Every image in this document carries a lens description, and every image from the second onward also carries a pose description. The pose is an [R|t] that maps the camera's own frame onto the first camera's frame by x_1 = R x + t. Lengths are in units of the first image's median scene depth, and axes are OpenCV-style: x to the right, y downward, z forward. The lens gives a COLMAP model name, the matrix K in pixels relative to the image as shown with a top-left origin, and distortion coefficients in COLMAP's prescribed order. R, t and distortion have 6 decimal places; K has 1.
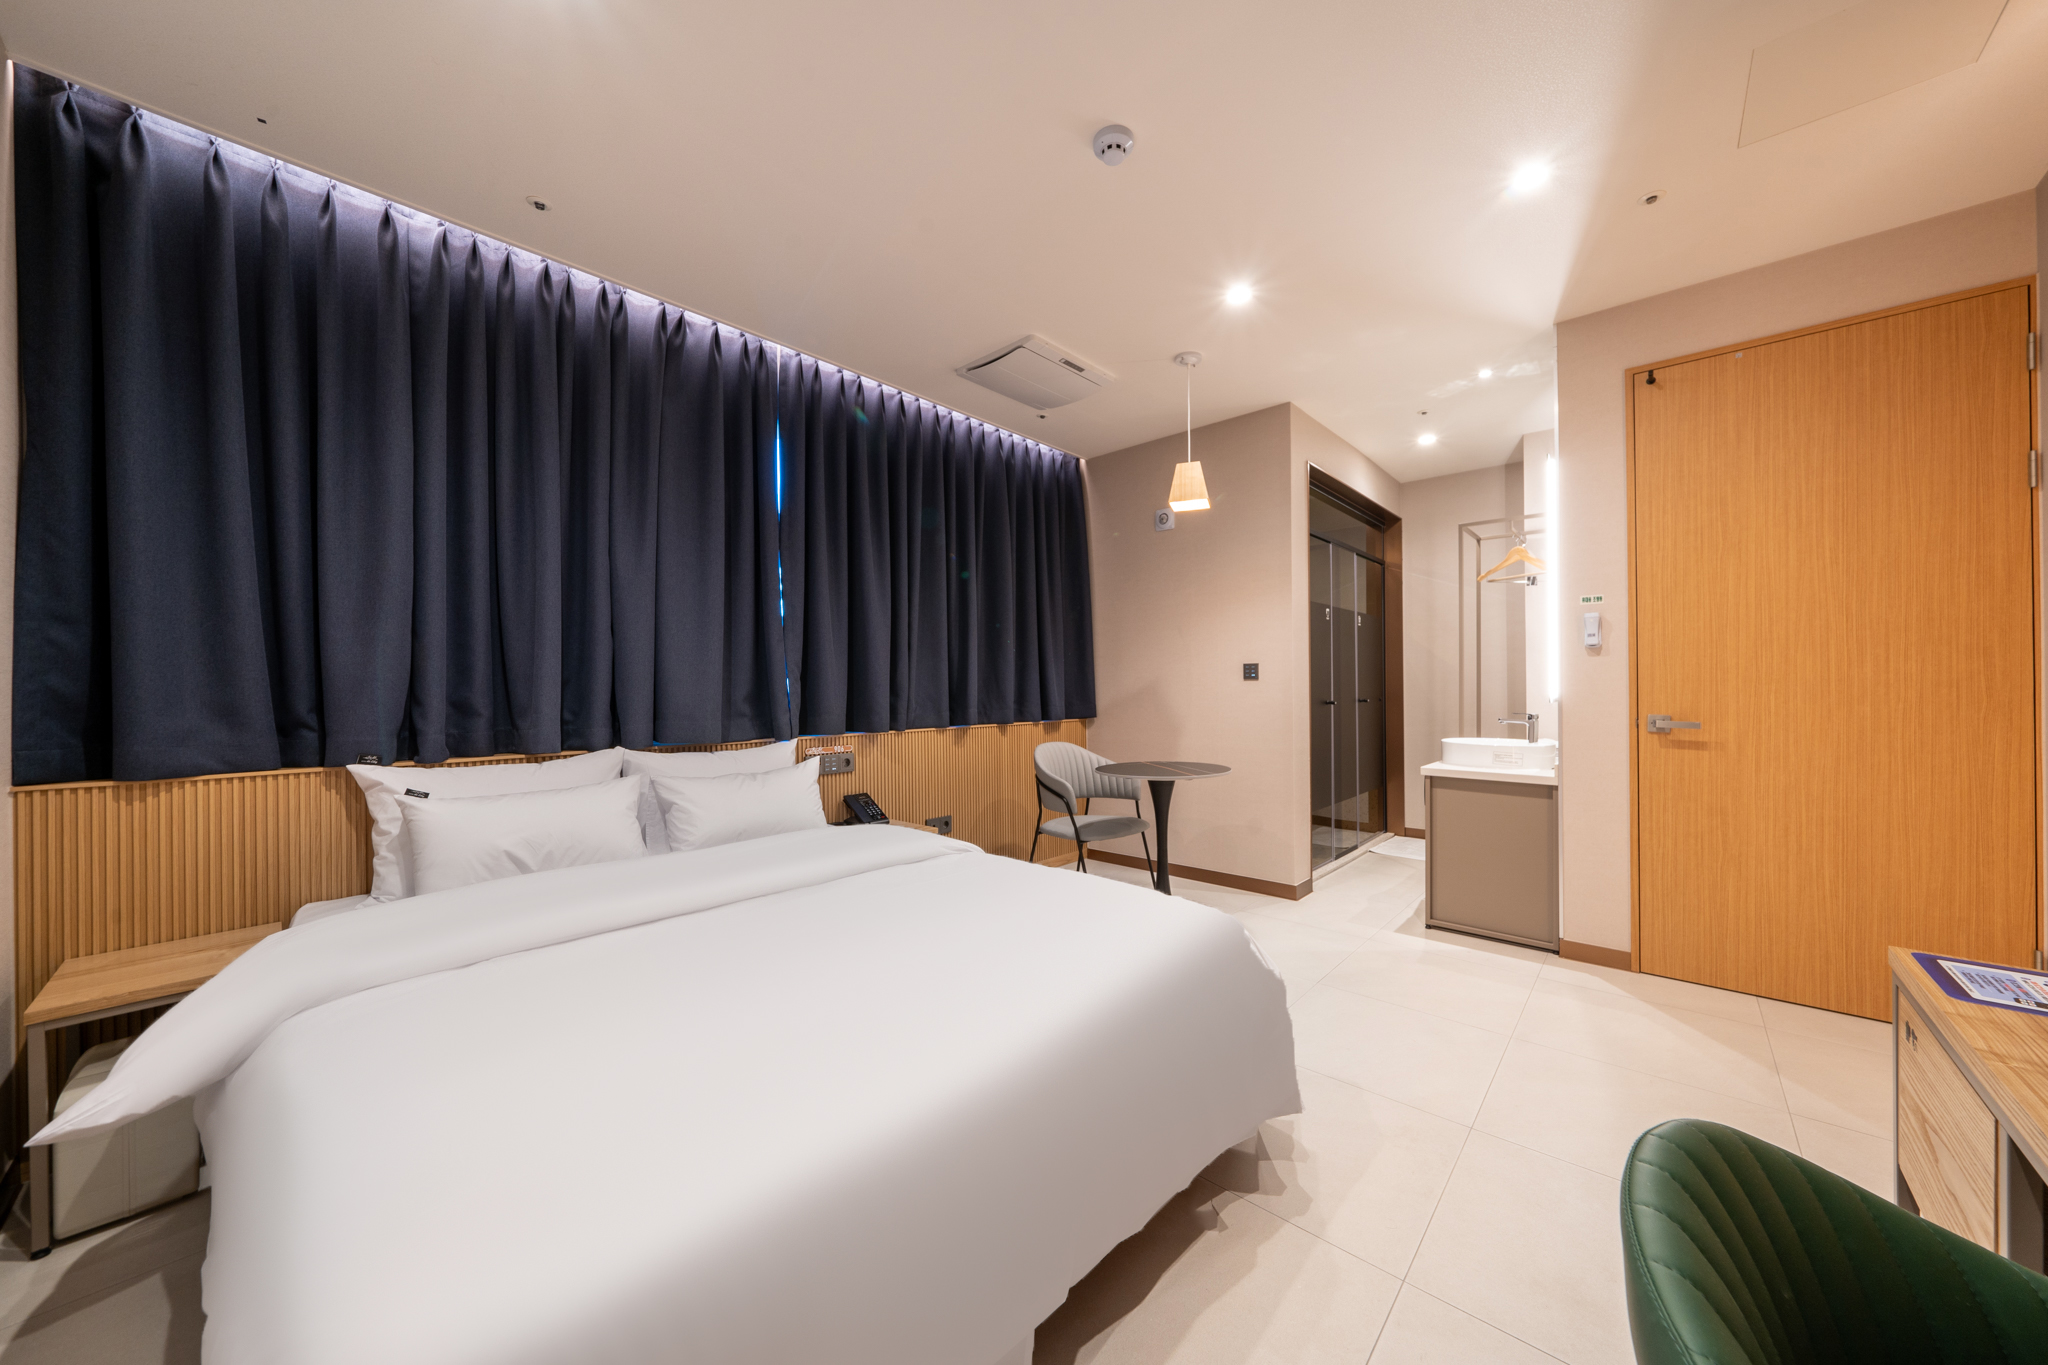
lens RADIAL K [[699.1, 0, 1035.4], [0, 699.1, 682.7], [0, 0, 1]] dist [-0.003316, -0.000254]
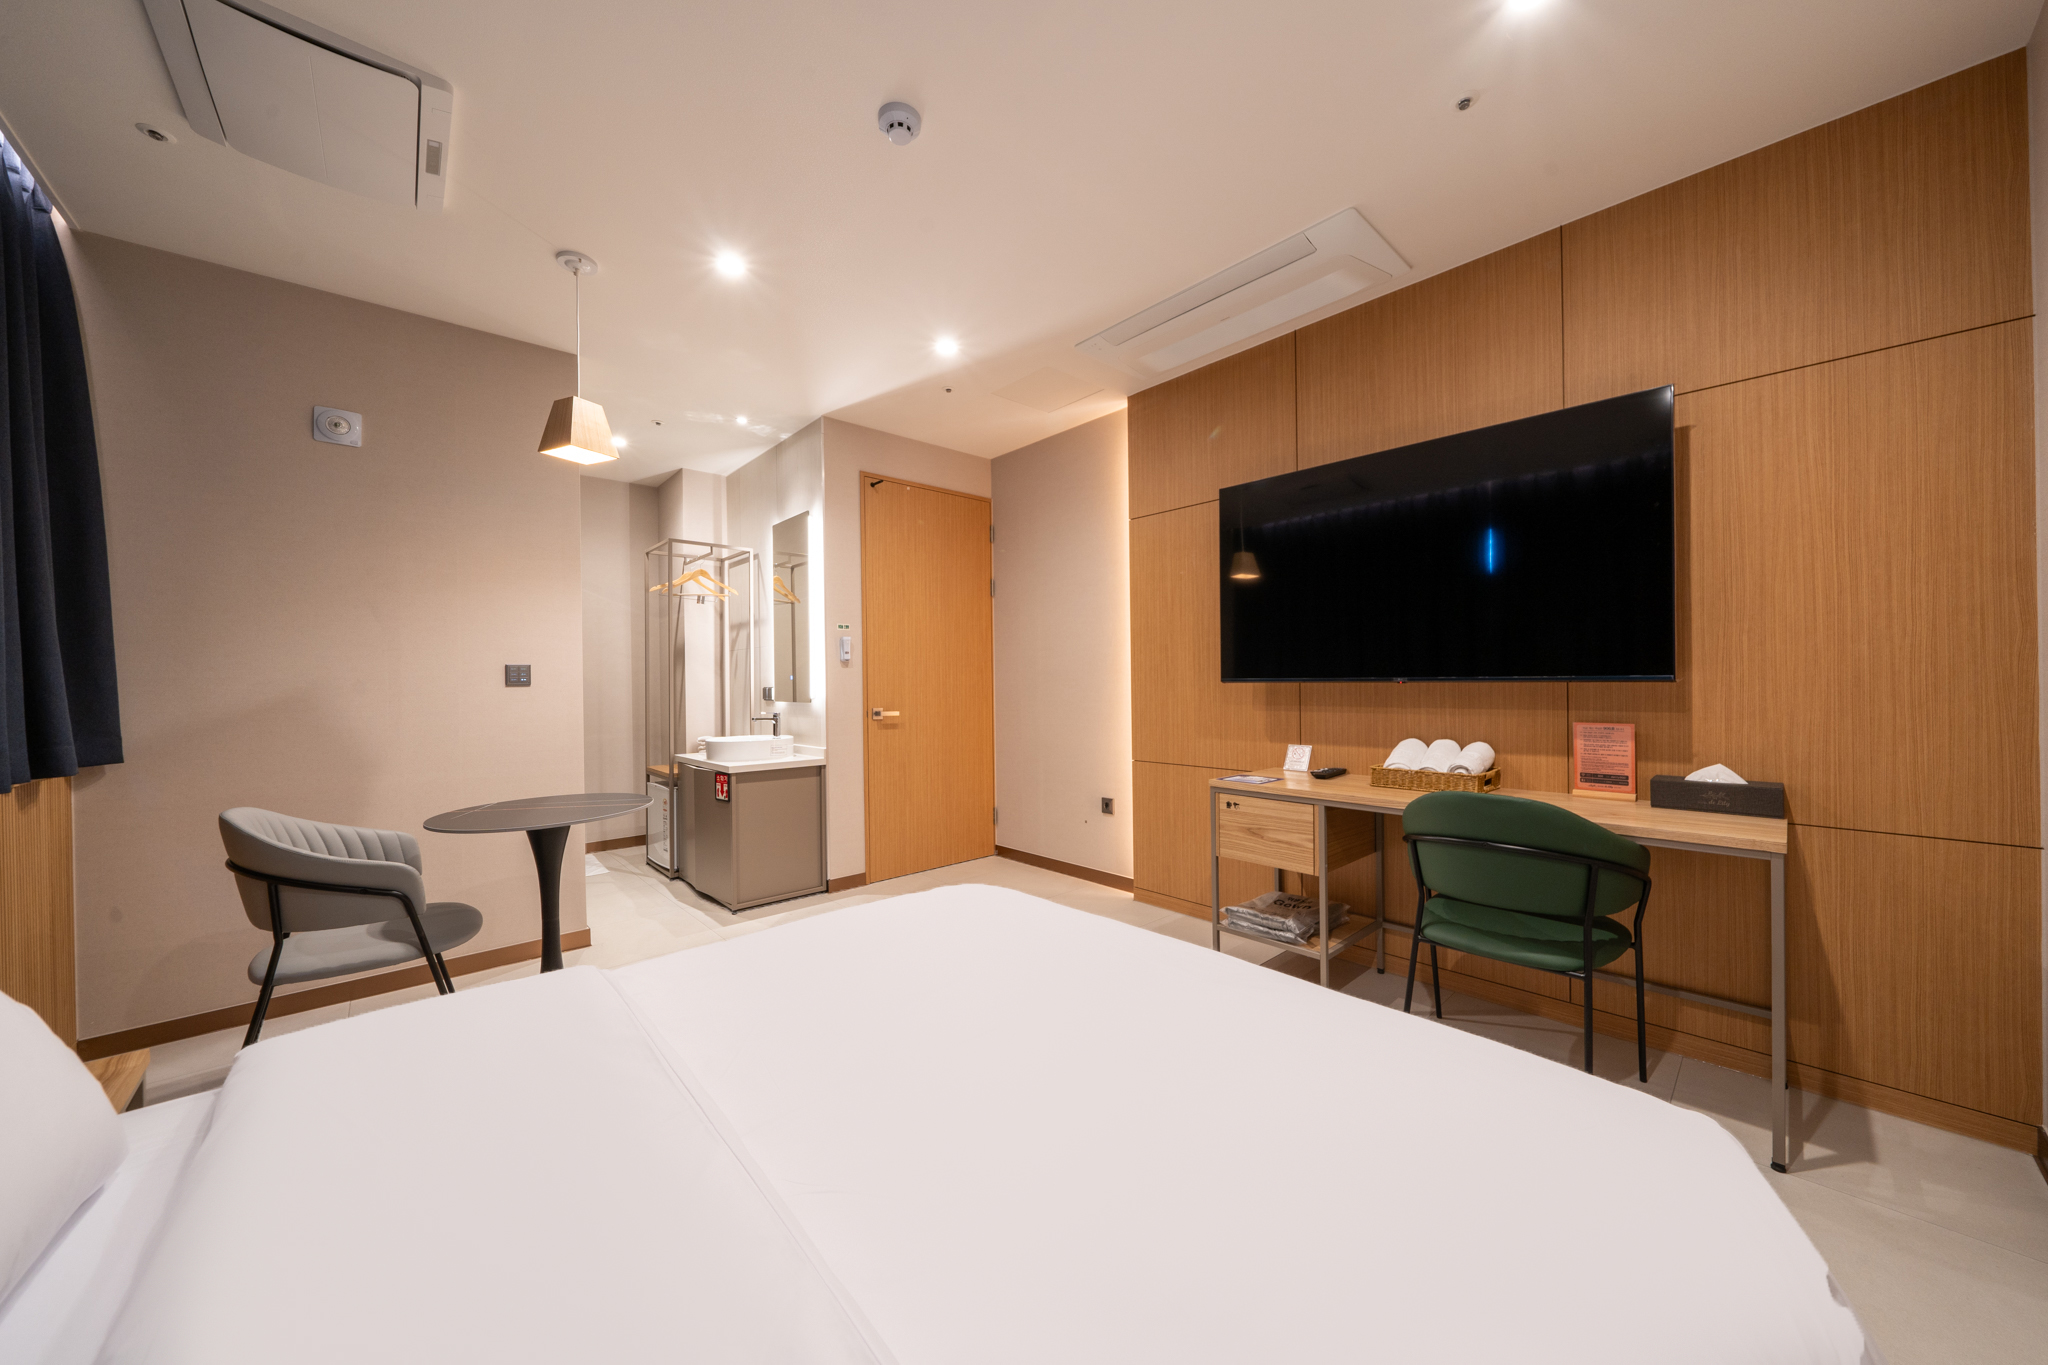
lens RADIAL K [[699.1, 0, 1035.4], [0, 699.1, 682.7], [0, 0, 1]] dist [-0.003316, -0.000254]
pose [[0.103084, 0.002977, 0.994668, -0.544728], [0.009332, 0.999949, -0.003960, 0.000422], [-0.994629, 0.009690, 0.103051, 0.479558]]
